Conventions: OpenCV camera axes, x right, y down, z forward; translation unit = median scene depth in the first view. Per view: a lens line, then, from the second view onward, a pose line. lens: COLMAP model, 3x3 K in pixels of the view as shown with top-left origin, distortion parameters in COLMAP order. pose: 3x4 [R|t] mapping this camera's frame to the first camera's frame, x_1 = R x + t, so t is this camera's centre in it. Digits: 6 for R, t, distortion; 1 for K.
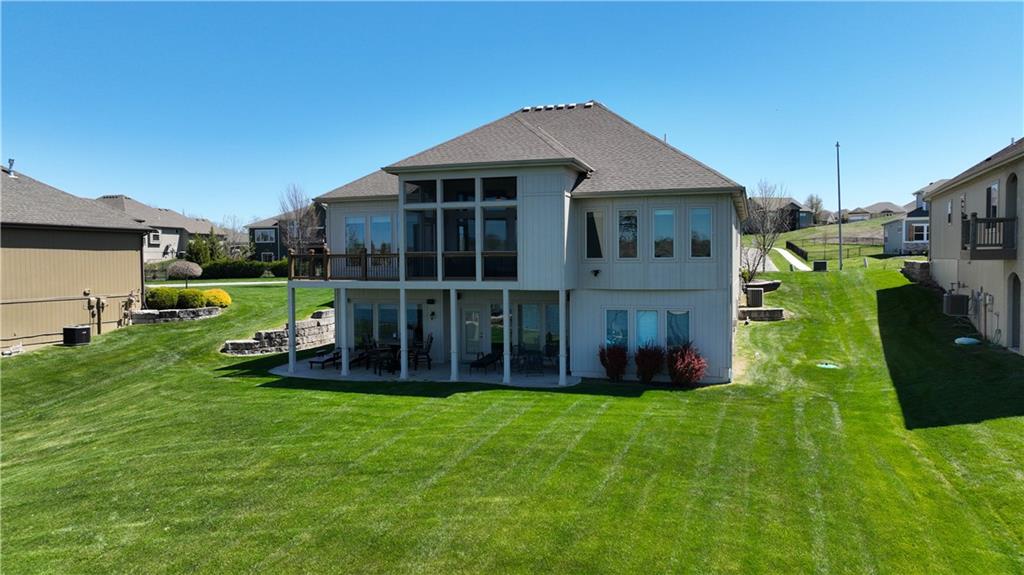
lens RADIAL K [[725.2, 0, 512.0], [0, 725.2, 287.5], [0, 0, 1]] dist [0.007171, 0.011434]
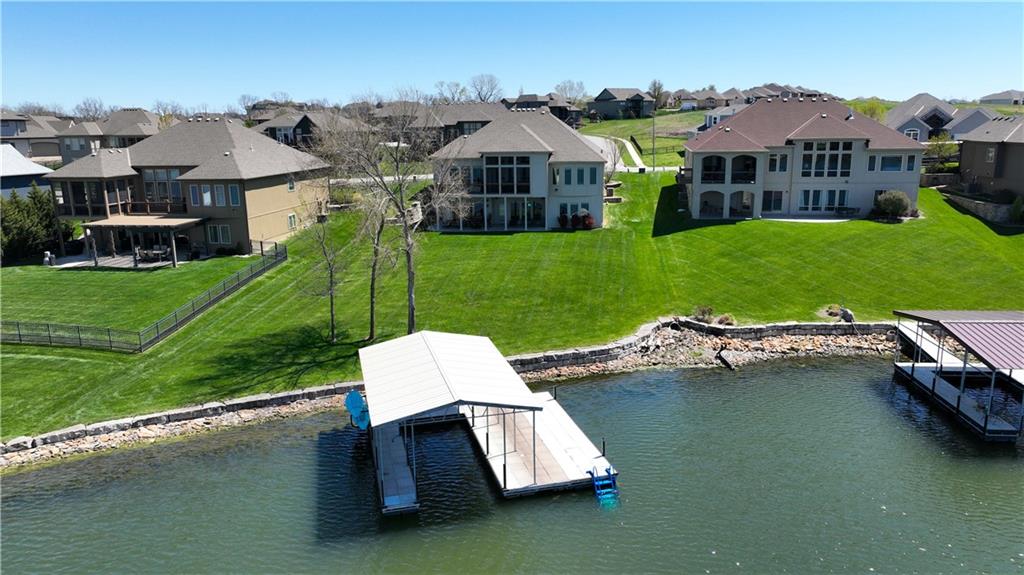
lens RADIAL K [[725.2, 0, 512.0], [0, 725.2, 287.5], [0, 0, 1]] dist [0.007171, 0.011434]
pose [[0.981097, -0.050308, 0.186865, -0.584816], [0.015726, 0.983150, 0.182121, -0.160517], [-0.192878, -0.175739, 0.965357, -1.706794]]
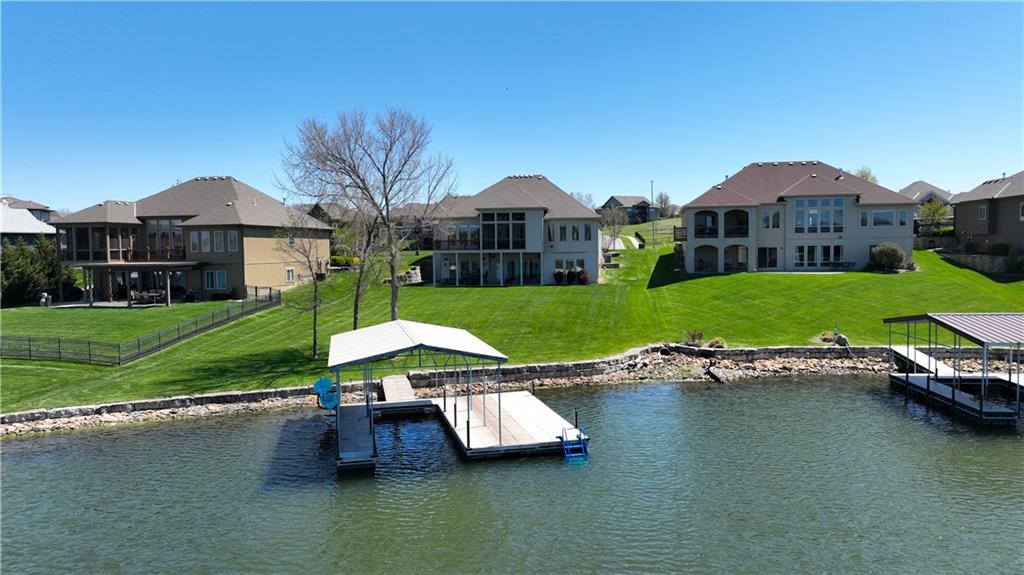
lens RADIAL K [[725.2, 0, 512.0], [0, 725.2, 287.5], [0, 0, 1]] dist [0.007171, 0.011434]
pose [[0.984776, -0.015108, 0.173169, -0.521125], [0.012398, 0.999783, 0.016720, 0.089520], [-0.173385, -0.014318, 0.984750, -1.732014]]
